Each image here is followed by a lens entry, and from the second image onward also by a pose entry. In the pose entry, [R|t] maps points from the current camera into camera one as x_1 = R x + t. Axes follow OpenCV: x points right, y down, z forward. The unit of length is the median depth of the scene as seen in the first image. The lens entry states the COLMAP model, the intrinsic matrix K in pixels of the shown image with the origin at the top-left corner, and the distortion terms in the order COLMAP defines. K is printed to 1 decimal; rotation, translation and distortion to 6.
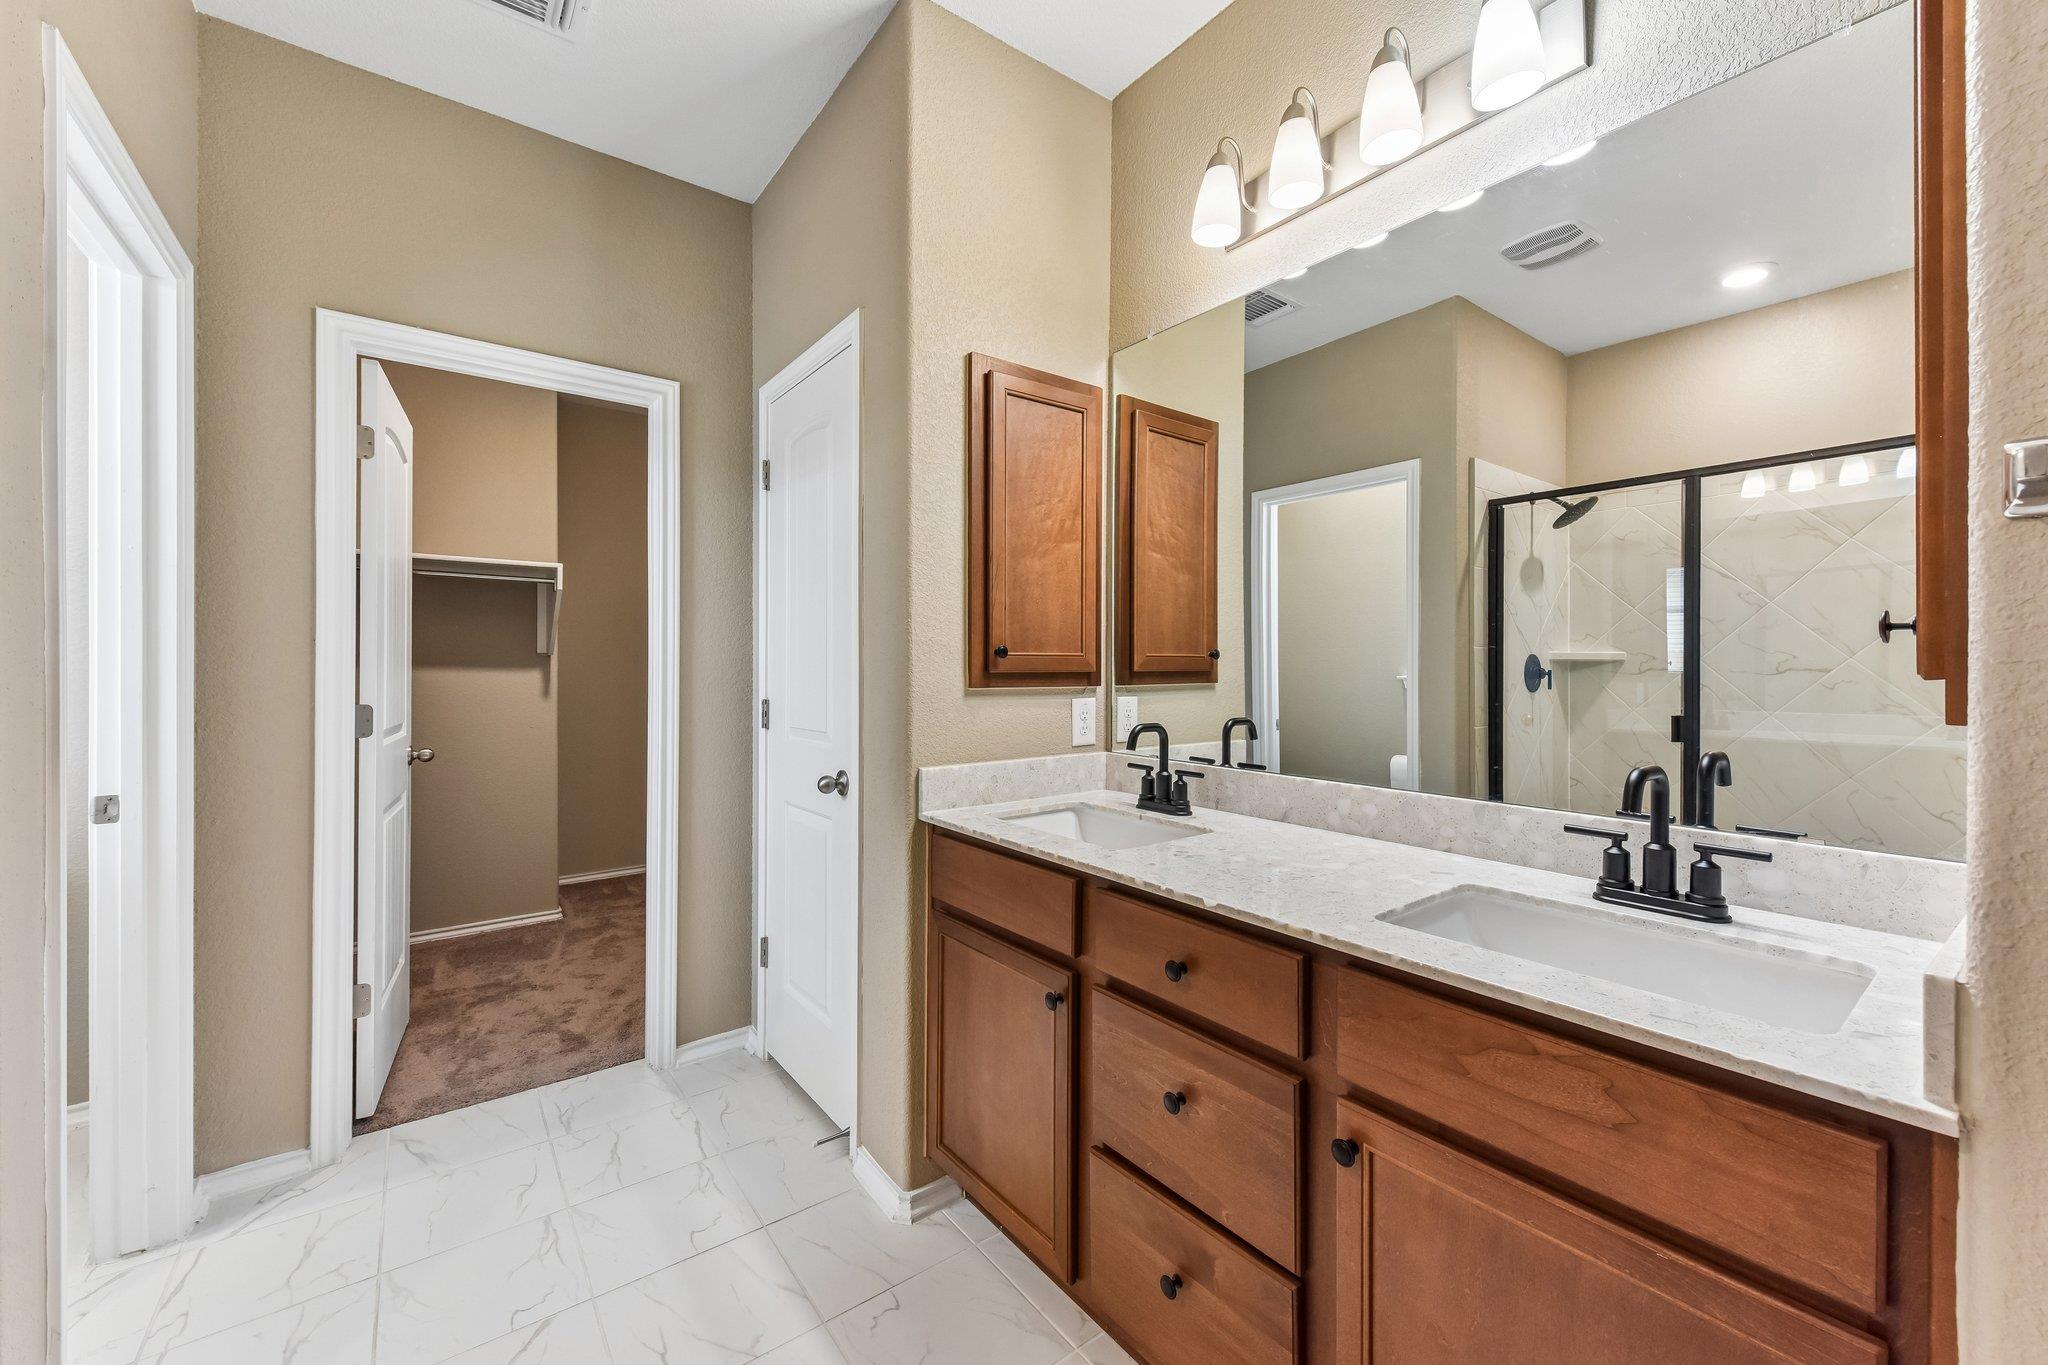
lens RADIAL K [[801.1, 0, 1020.5], [0, 801.1, 671.6], [0, 0, 1]] dist [0.007425, -0.002669]
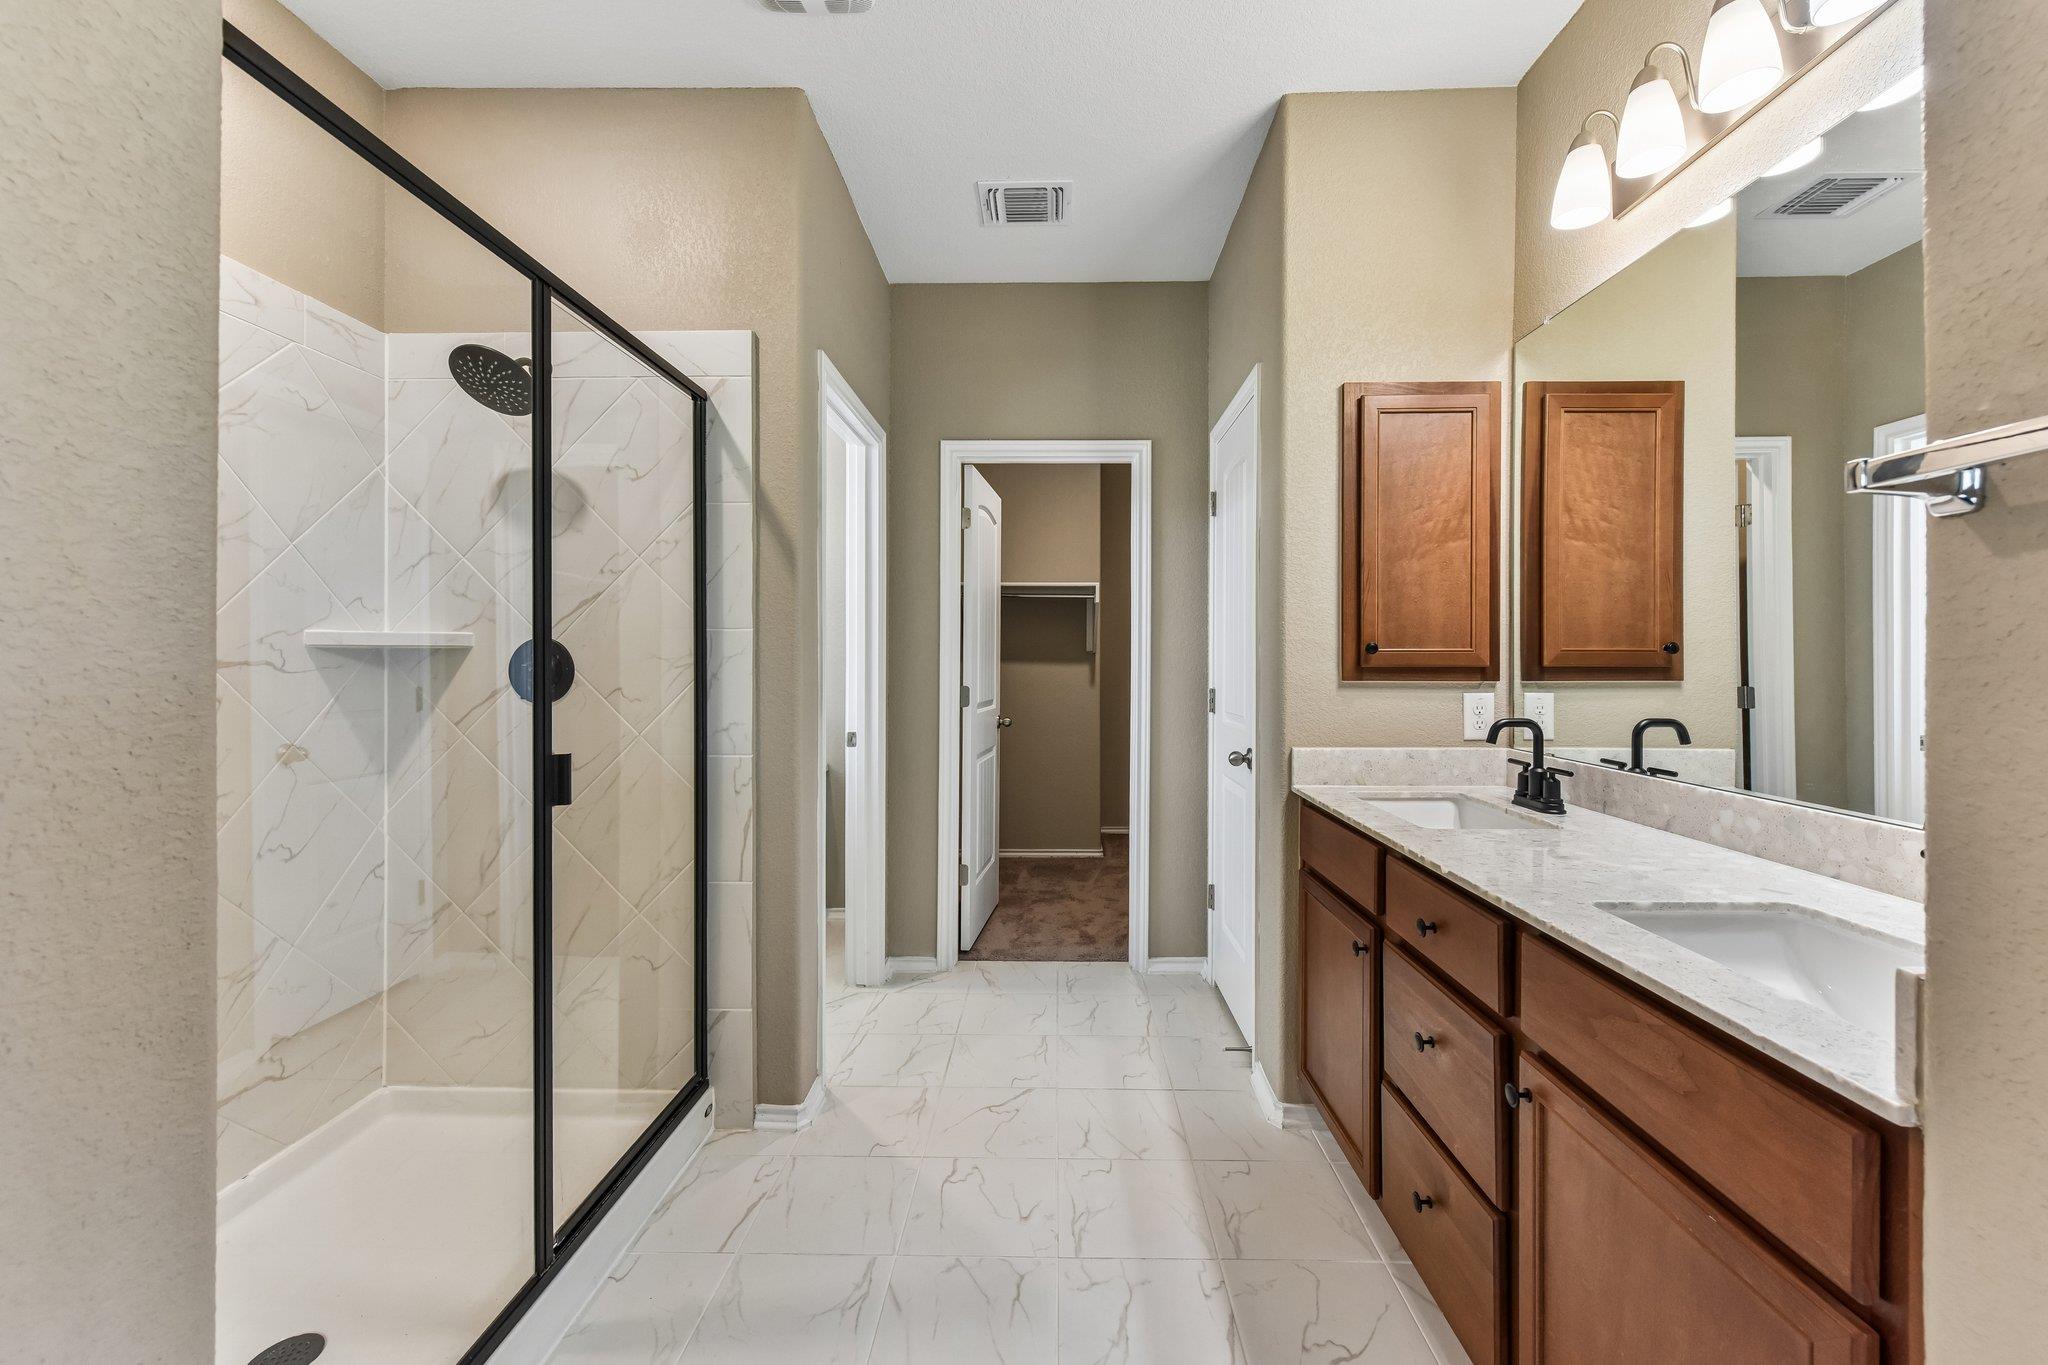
lens RADIAL K [[801.1, 0, 1035.3], [0, 801.1, 667.8], [0, 0, 1]] dist [0.007425, -0.002669]
pose [[0.781439, 0.004512, -0.623965, 0.292301], [-0.003524, 0.999990, 0.002818, 0.000684], [0.623971, -0.000004, 0.781447, -0.147448]]
